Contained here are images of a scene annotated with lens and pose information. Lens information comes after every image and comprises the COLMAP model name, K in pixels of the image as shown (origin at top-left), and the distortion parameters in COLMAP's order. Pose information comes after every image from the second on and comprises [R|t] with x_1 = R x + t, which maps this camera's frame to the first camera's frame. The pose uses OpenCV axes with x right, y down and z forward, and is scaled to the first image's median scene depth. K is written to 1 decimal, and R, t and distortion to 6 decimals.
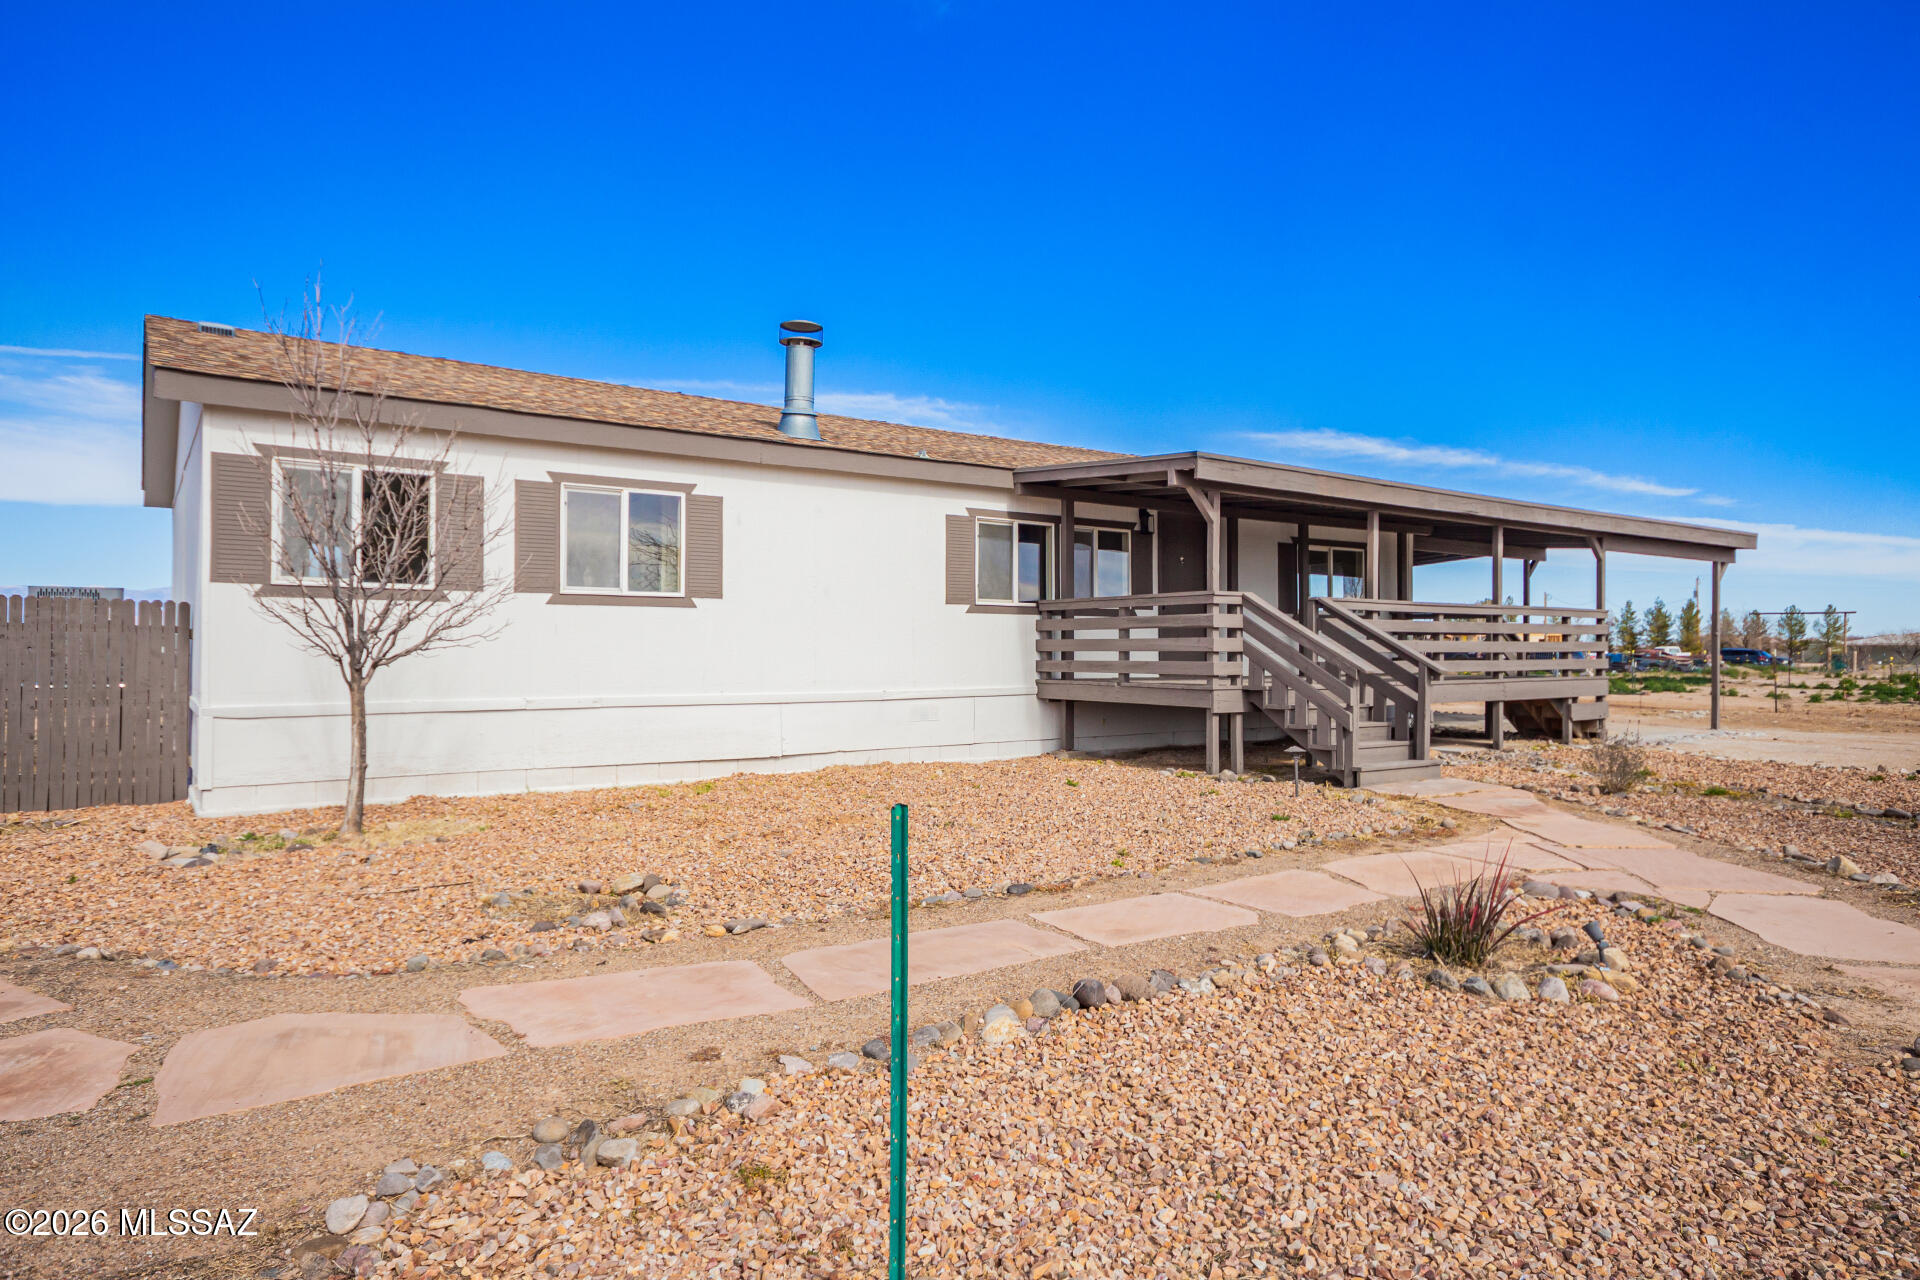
lens RADIAL K [[1148.8, 0, 959.4], [0, 1148.8, 643.8], [0, 0, 1]] dist [0.013317, 0.000401]
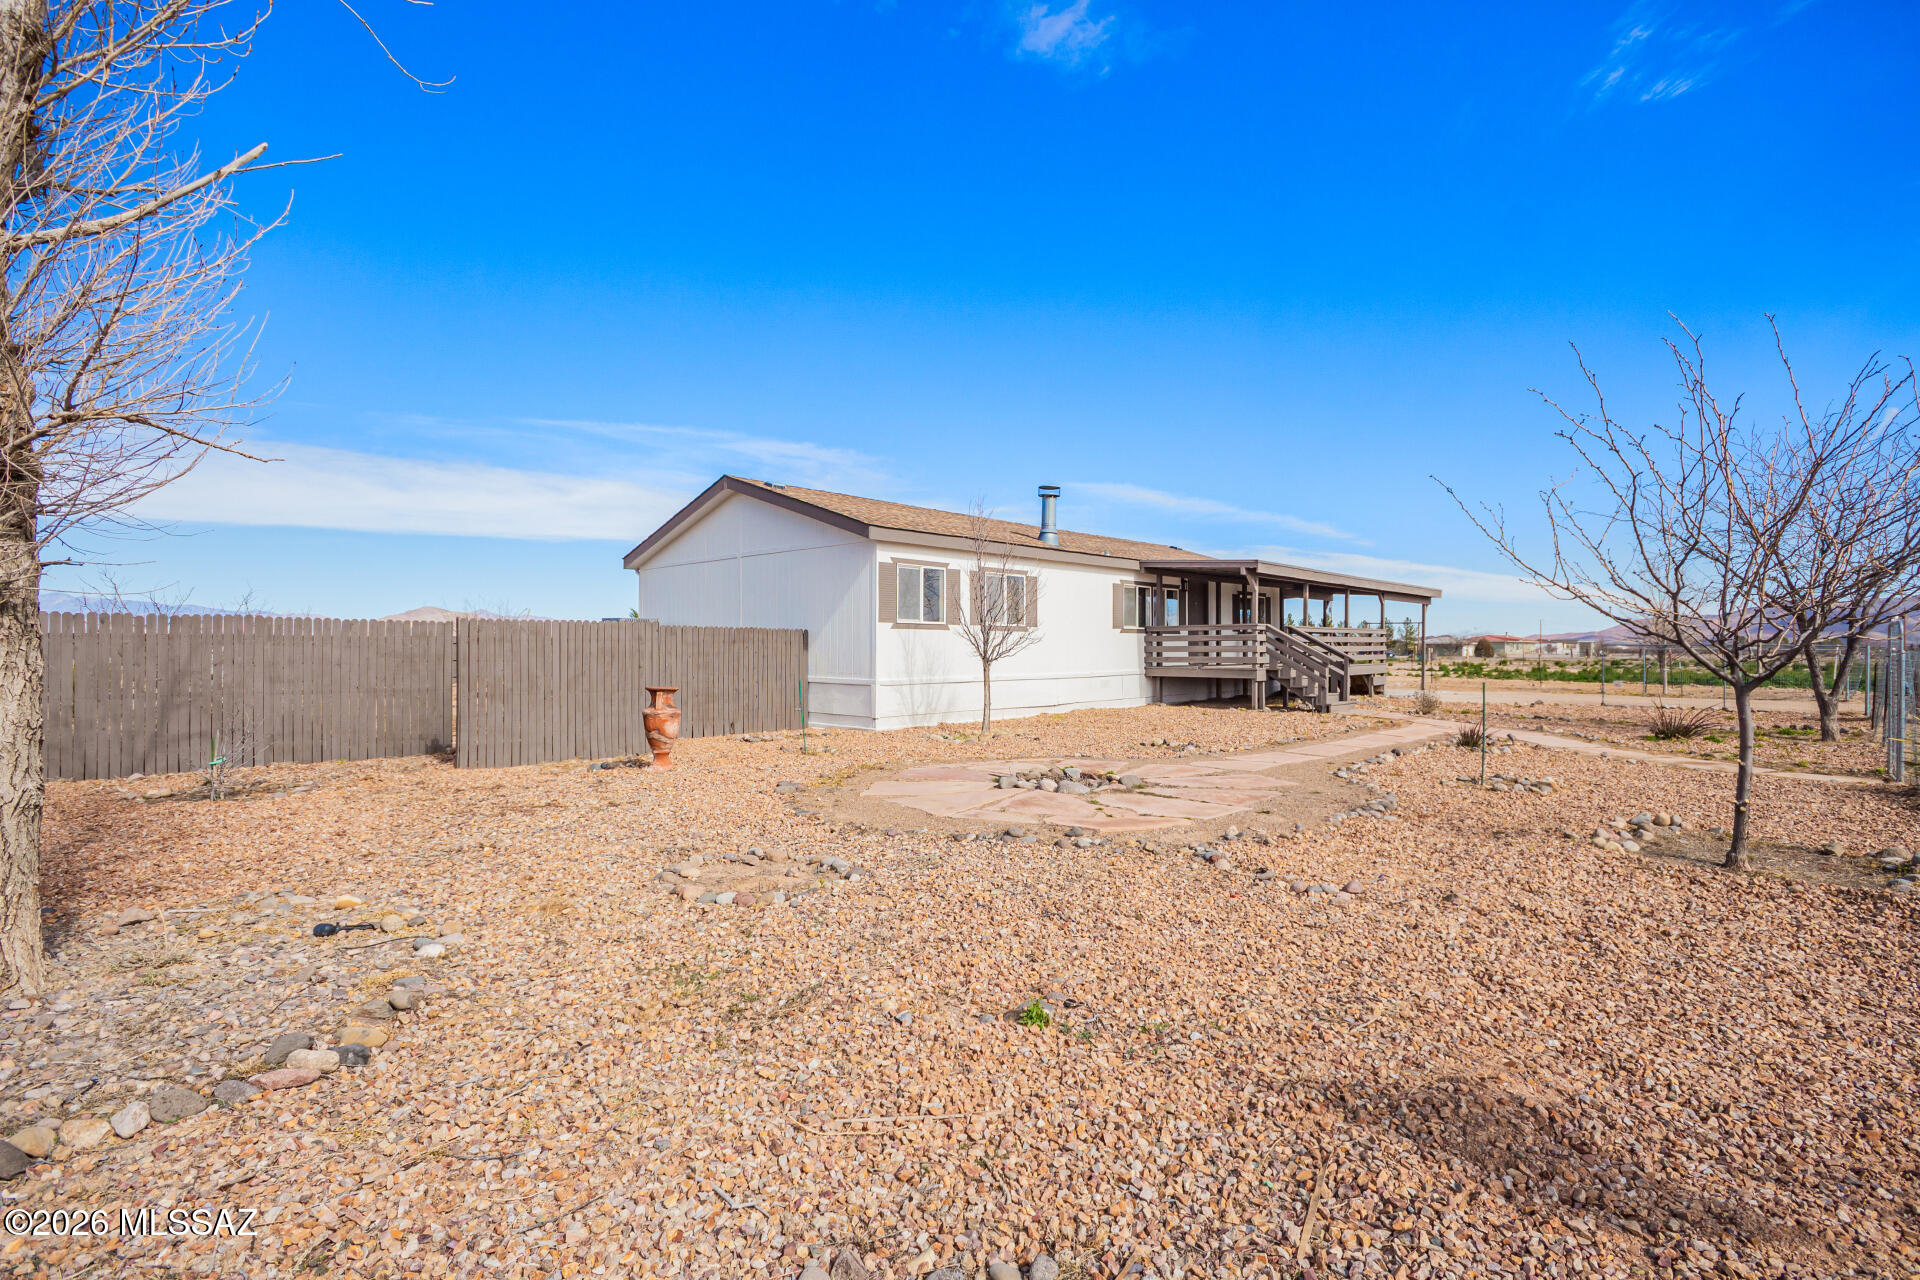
lens RADIAL K [[873.5, 0, 957.3], [0, 873.5, 645.3], [0, 0, 1]] dist [0.000417, 0.000126]
pose [[0.983249, -0.001644, 0.182259, -0.546781], [0.001154, 0.999995, 0.002795, -0.009779], [-0.182262, -0.002538, 0.983247, -0.430635]]
